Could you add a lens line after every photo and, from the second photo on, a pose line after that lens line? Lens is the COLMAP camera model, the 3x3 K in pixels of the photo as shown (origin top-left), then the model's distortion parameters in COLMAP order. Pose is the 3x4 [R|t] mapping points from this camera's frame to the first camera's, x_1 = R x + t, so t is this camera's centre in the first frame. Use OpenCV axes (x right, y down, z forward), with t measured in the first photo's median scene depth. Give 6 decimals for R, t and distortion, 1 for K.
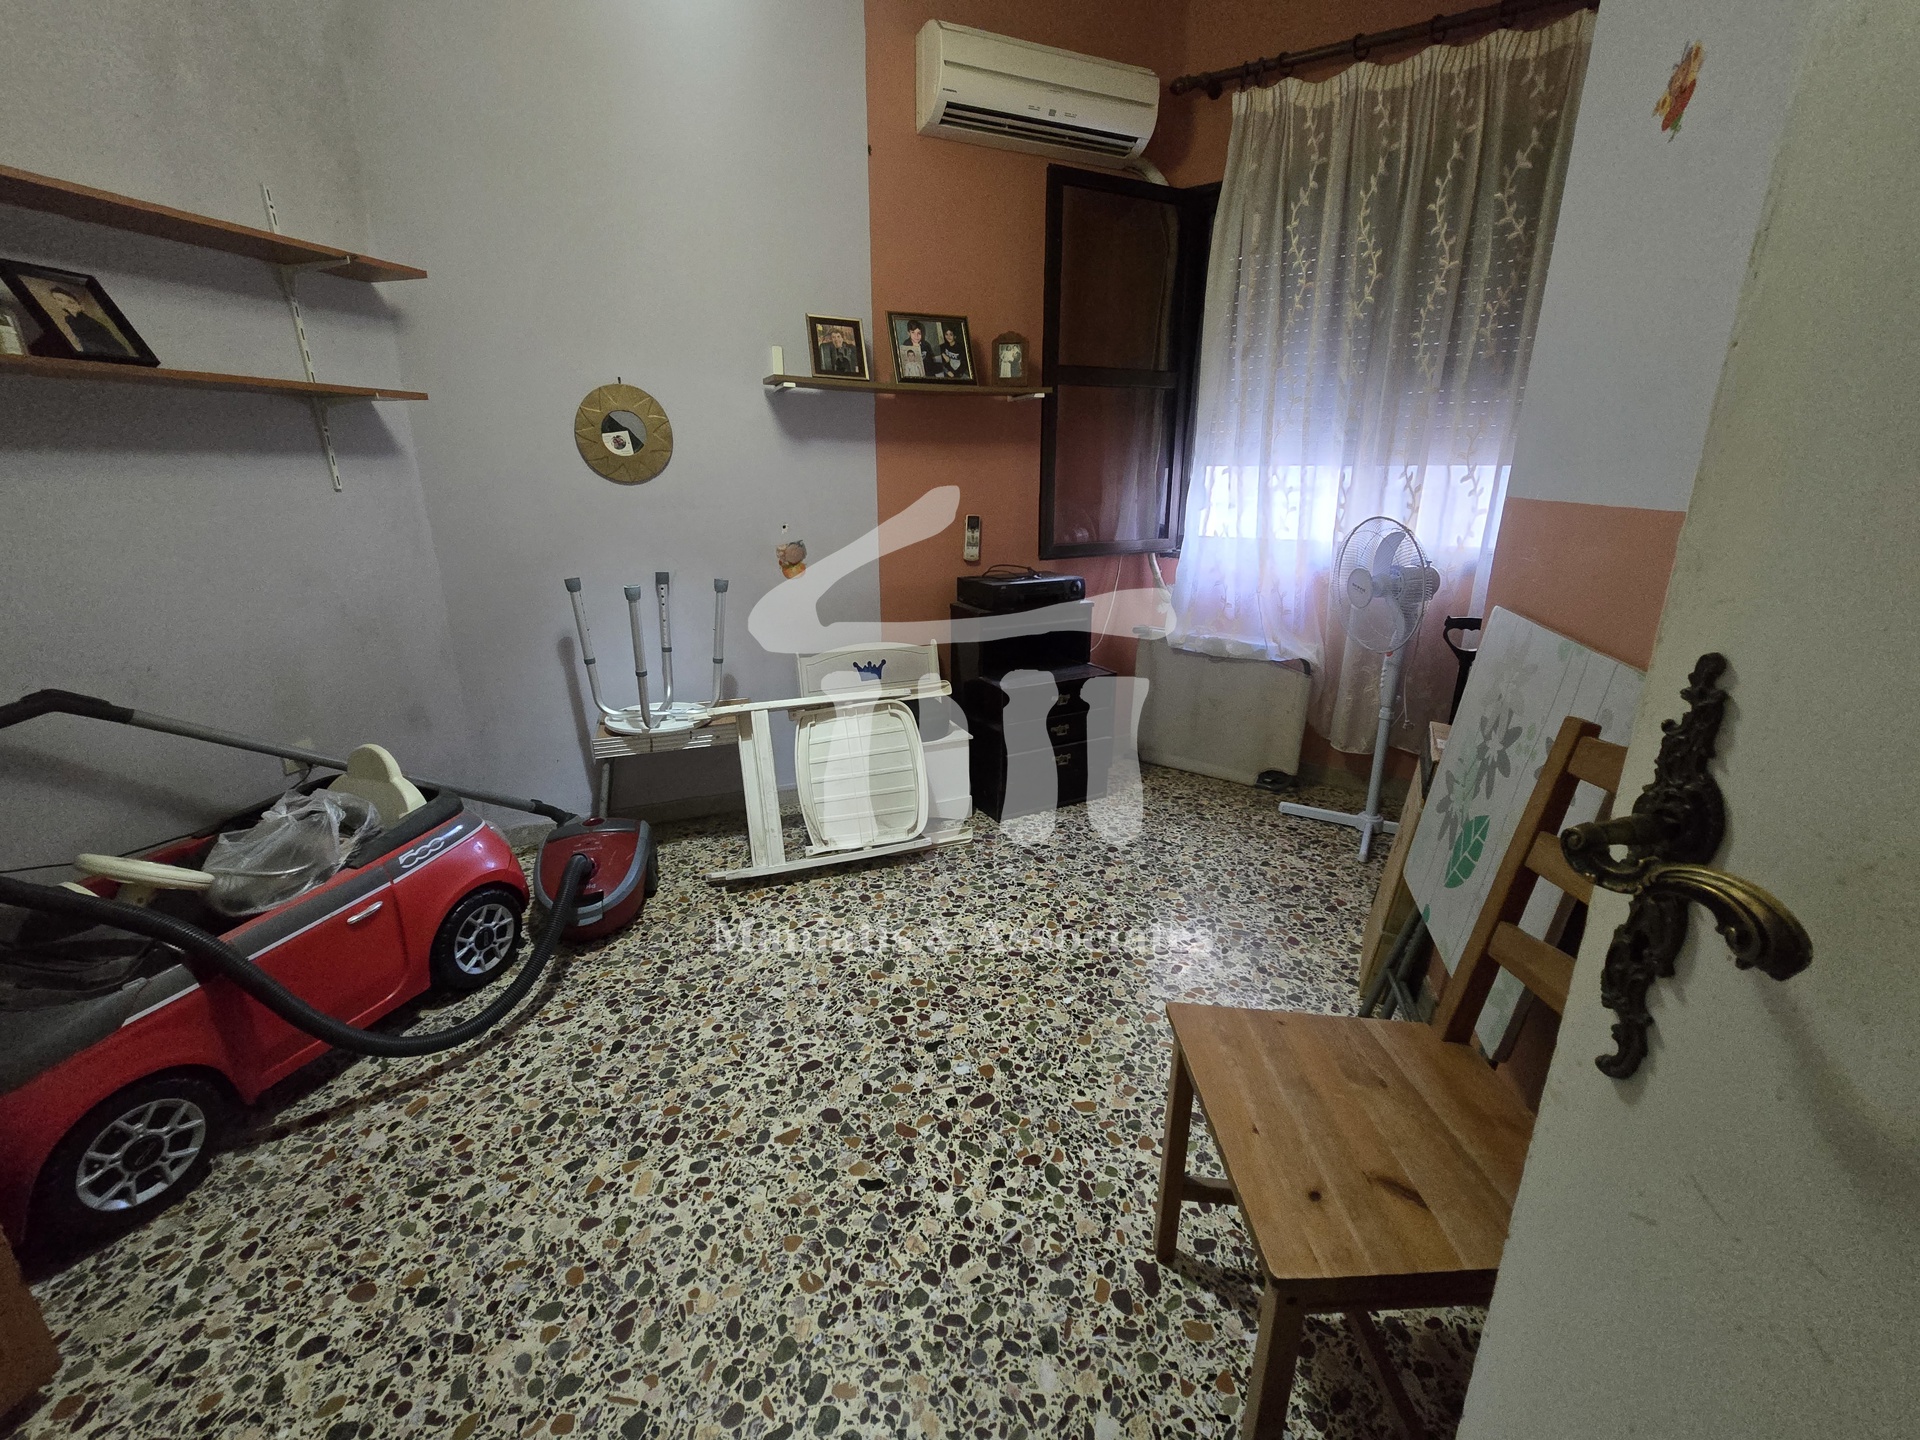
lens RADIAL K [[788.0, 0, 961.1], [0, 788.0, 723.0], [0, 0, 1]] dist [-0.000430, 0.000242]
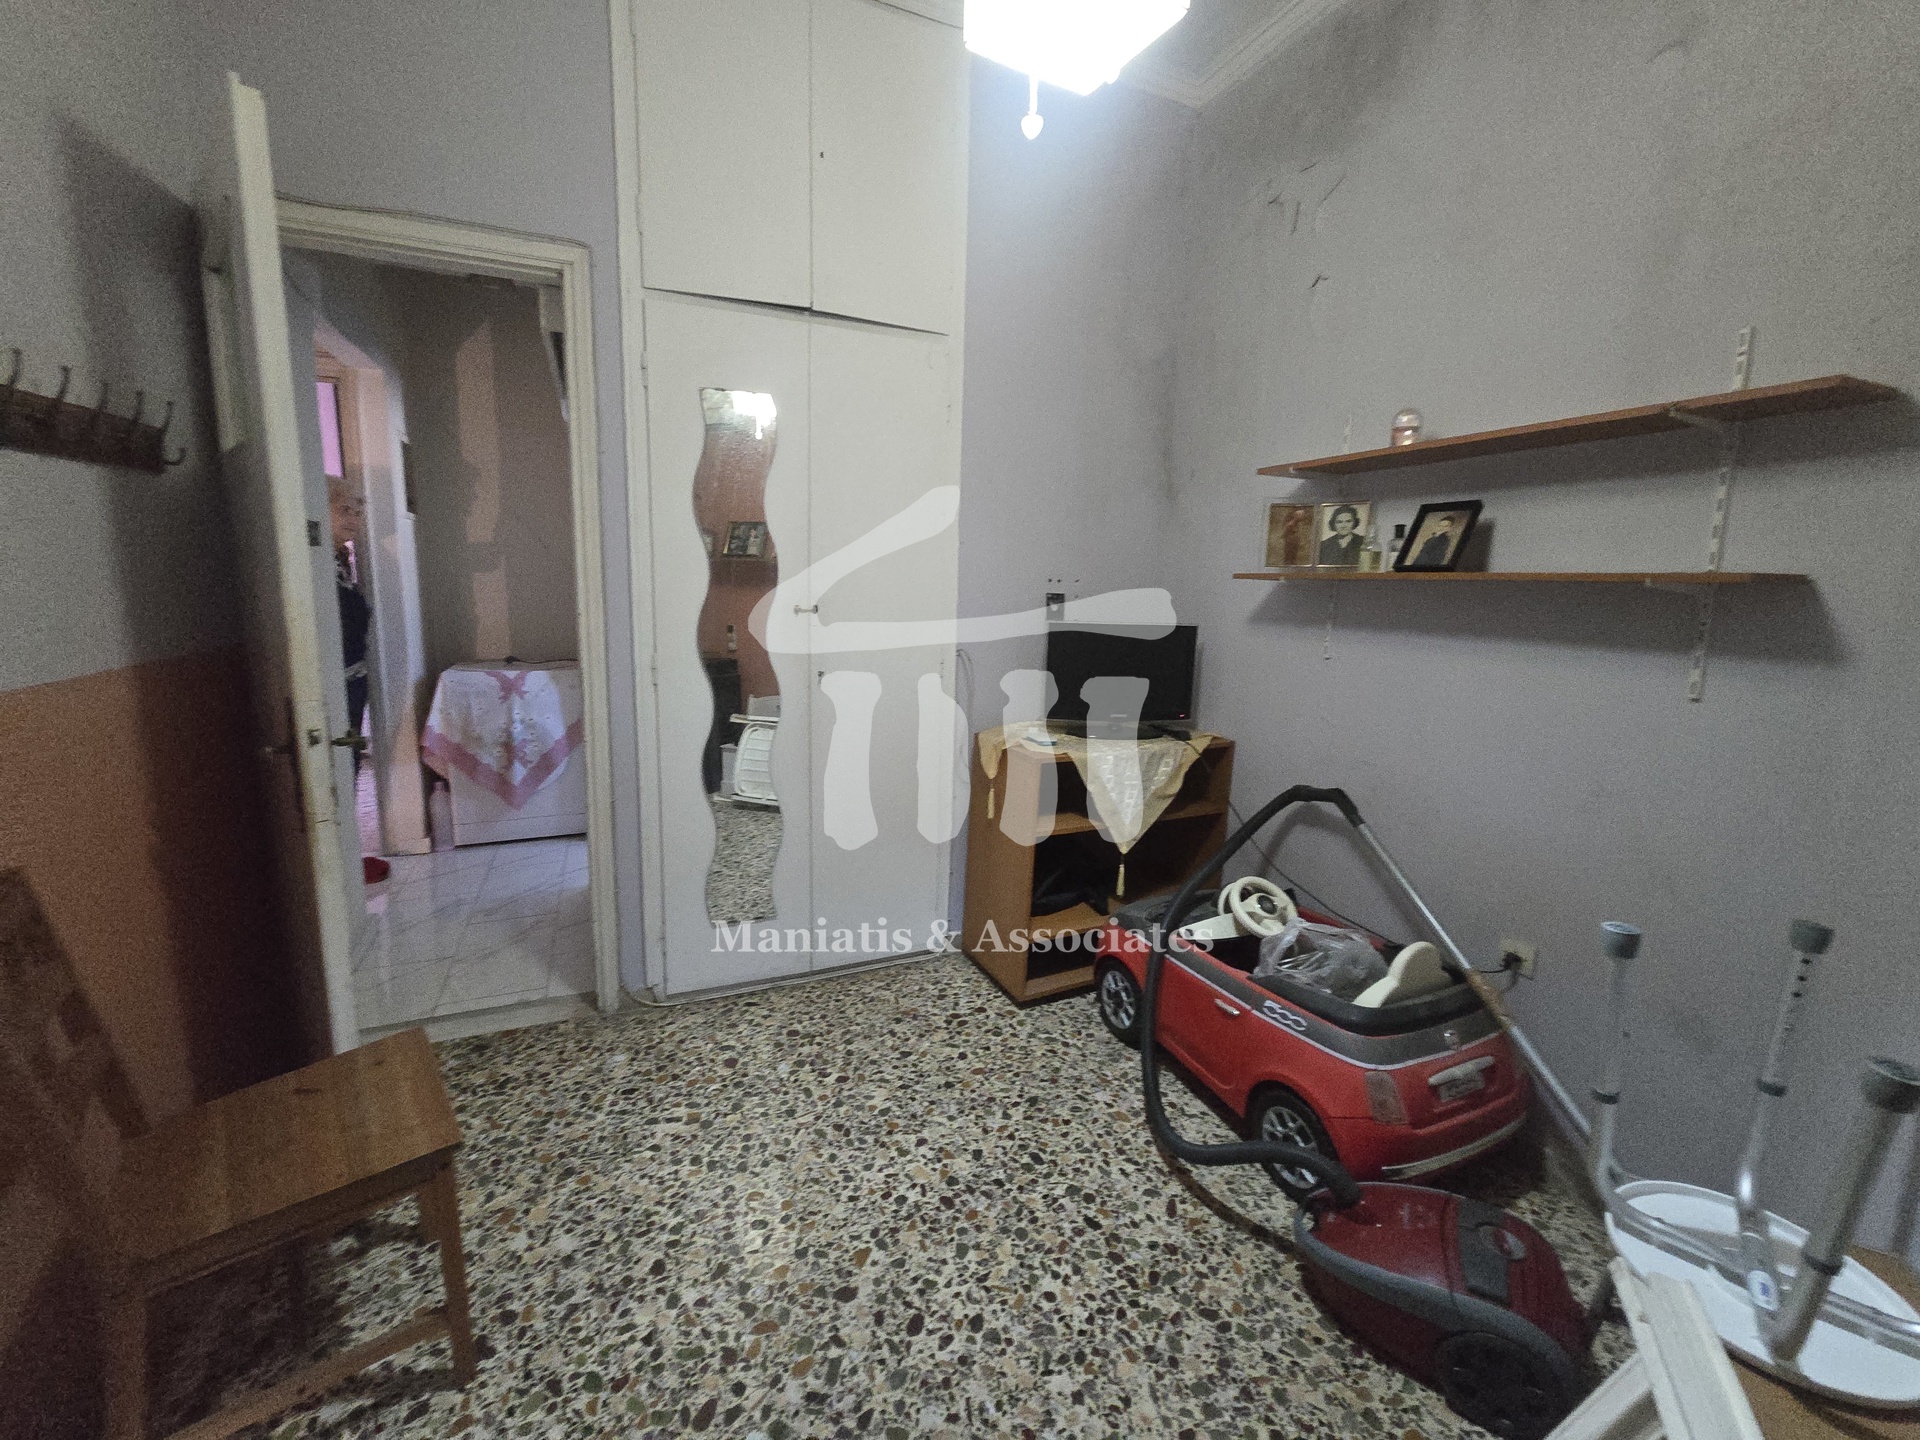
lens RADIAL K [[788.0, 0, 961.6], [0, 788.0, 703.0], [0, 0, 1]] dist [-0.000430, 0.000242]
pose [[-0.750729, 0.087116, -0.654841, 0.326250], [-0.222979, 0.899677, 0.375317, -0.604070], [0.621841, 0.427777, -0.655988, 1.514606]]
